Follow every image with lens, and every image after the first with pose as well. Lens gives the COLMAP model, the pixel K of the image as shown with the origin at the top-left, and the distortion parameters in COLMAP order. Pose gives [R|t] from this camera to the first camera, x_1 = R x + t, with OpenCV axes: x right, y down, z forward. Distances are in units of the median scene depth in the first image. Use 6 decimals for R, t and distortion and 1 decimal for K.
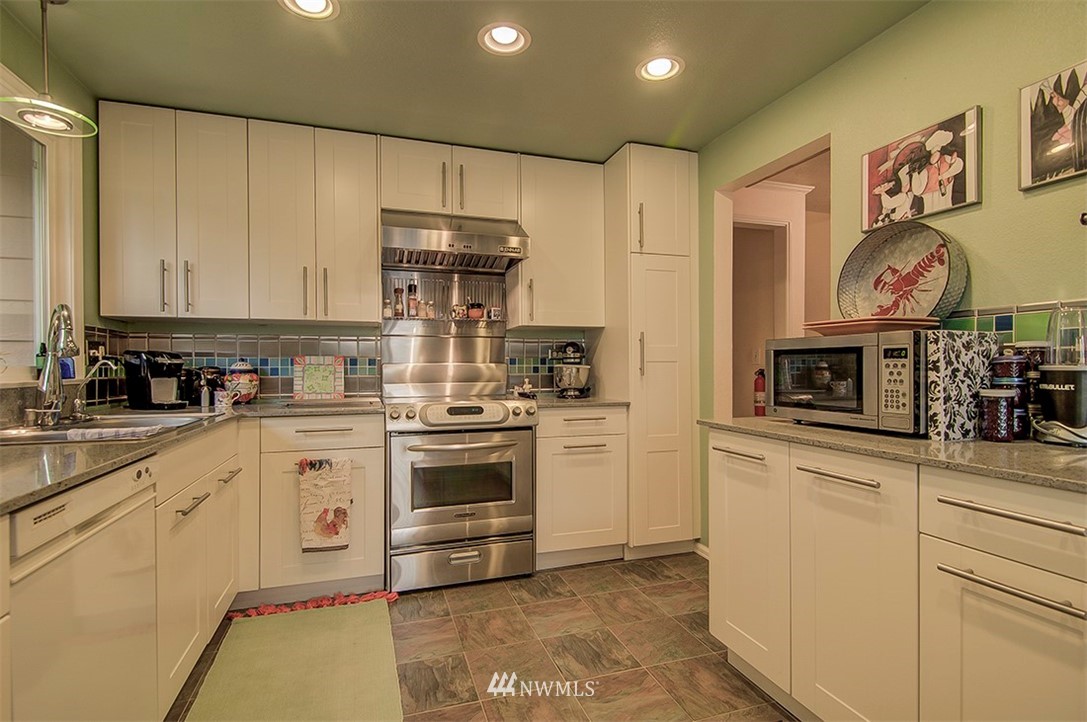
lens RADIAL K [[513.8, 0, 535.4], [0, 513.8, 369.2], [0, 0, 1]] dist [0.017468, -0.010825]
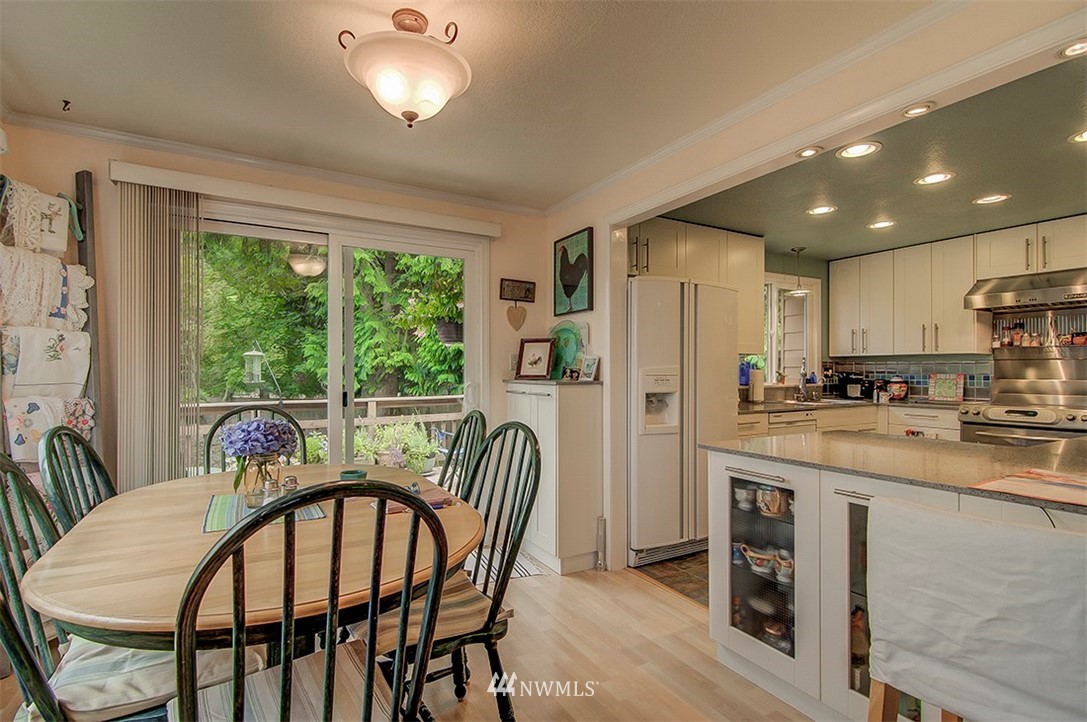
lens RADIAL K [[513.8, 0, 535.4], [0, 513.8, 369.2], [0, 0, 1]] dist [0.017468, -0.010825]
pose [[0.202235, 0.002701, -0.979333, 1.143787], [-0.006950, 0.999975, 0.001323, -0.041847], [0.979312, 0.006539, 0.202249, -0.740936]]
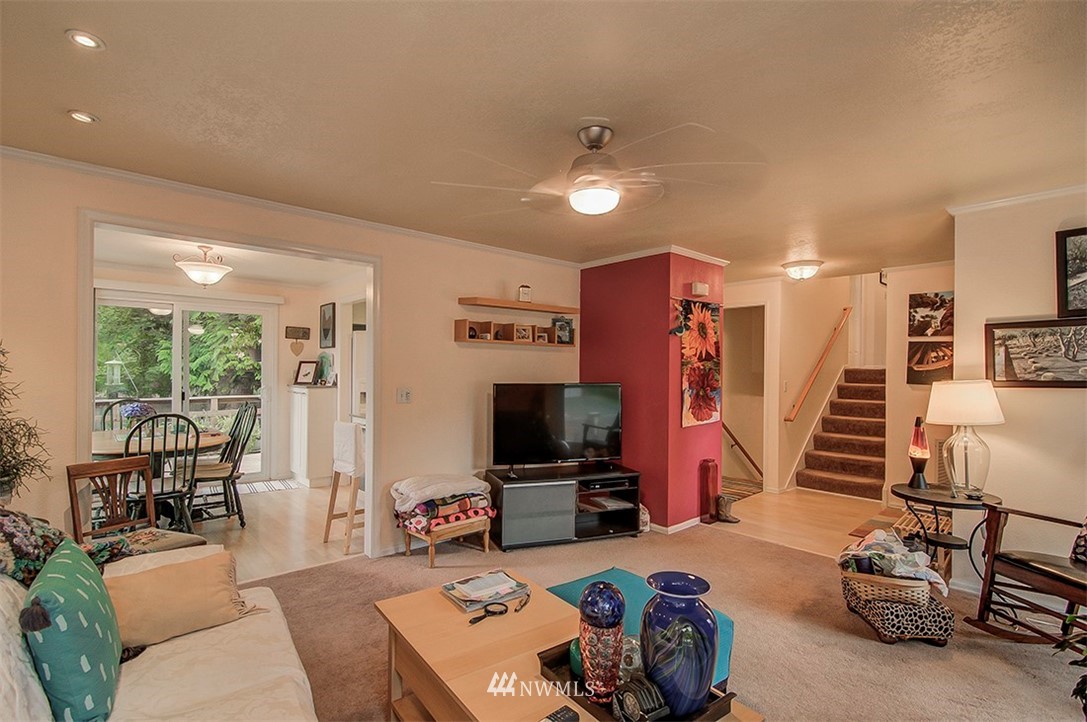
lens RADIAL K [[513.8, 0, 535.4], [0, 513.8, 369.2], [0, 0, 1]] dist [0.017468, -0.010825]
pose [[0.400765, 0.007425, -0.916151, 2.687471], [-0.015266, 0.999882, 0.001426, -0.115669], [0.916054, 0.013415, 0.400831, -0.396279]]
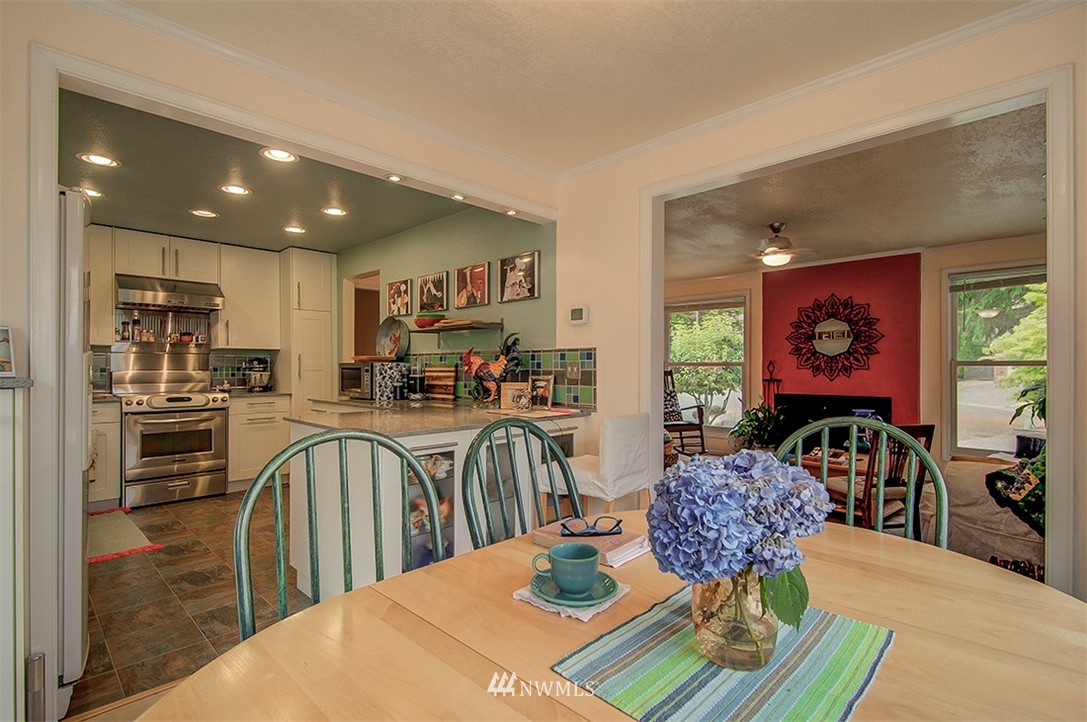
lens RADIAL K [[513.8, 0, 535.4], [0, 513.8, 369.2], [0, 0, 1]] dist [0.017468, -0.010825]
pose [[0.887419, 0.004369, 0.460943, 0.135190], [-0.002900, 0.999988, -0.003895, -0.018306], [-0.460955, 0.002120, 0.887421, -1.183827]]
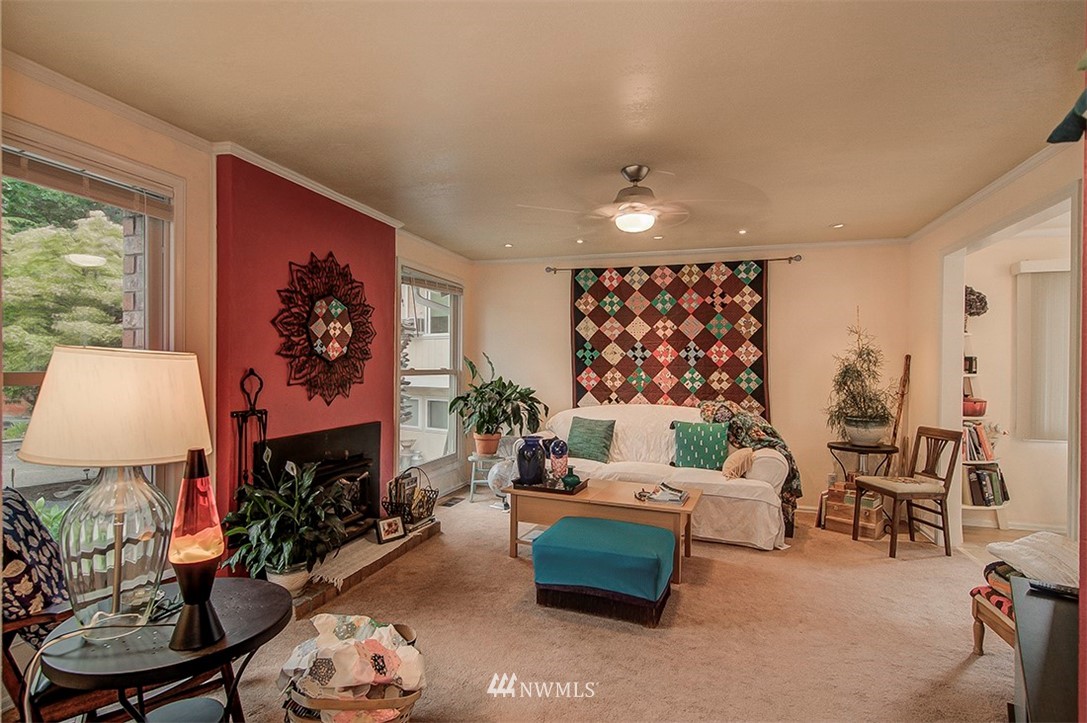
lens RADIAL K [[571.2, 0, 543.5], [0, 571.2, 361.5], [0, 0, 1]] dist [0.034196, -0.000489]
pose [[-0.825652, 0.002181, 0.564176, 1.156559], [-0.001259, 0.999983, -0.005707, -0.085067], [-0.564179, -0.005422, -0.825635, 1.297306]]
